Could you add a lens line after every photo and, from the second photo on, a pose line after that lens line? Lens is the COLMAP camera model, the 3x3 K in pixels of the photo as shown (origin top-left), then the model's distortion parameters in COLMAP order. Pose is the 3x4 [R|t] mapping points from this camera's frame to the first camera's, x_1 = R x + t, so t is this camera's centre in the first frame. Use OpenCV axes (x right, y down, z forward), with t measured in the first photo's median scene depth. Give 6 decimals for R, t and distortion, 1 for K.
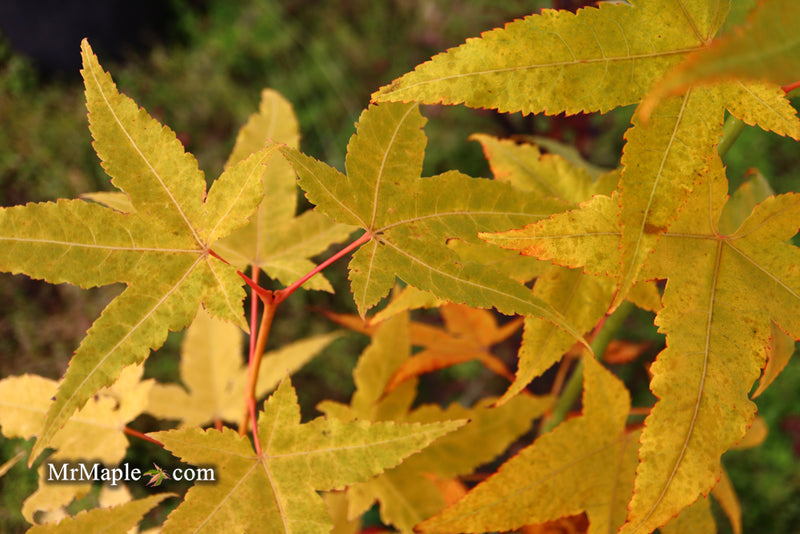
lens RADIAL K [[1025.4, 0, 410.0], [0, 1025.4, 256.2], [0, 0, 1]] dist [0.018921, 0.035156]
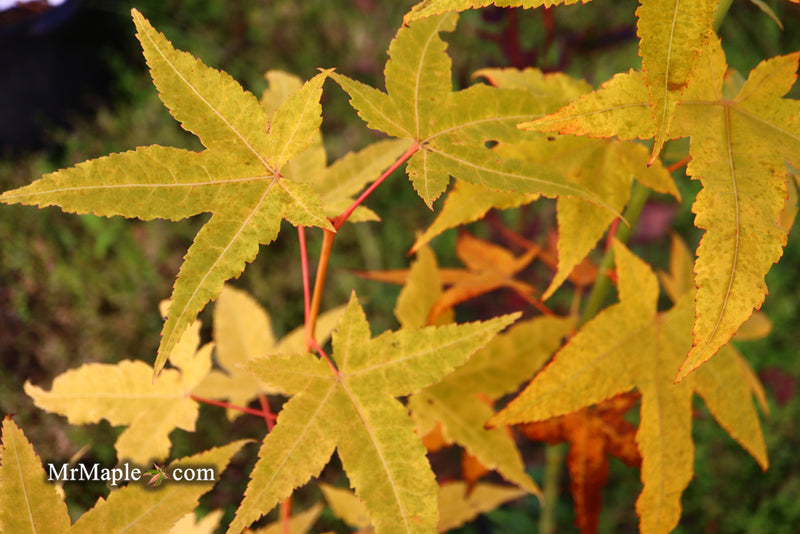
lens RADIAL K [[1025.4, 0, 410.0], [0, 1025.4, 256.2], [0, 0, 1]] dist [0.018921, 0.035156]
pose [[0.987255, -0.147082, 0.060774, -0.134547], [0.149903, 0.987686, -0.044779, 0.148227], [-0.053440, 0.053319, 0.997147, -0.099558]]
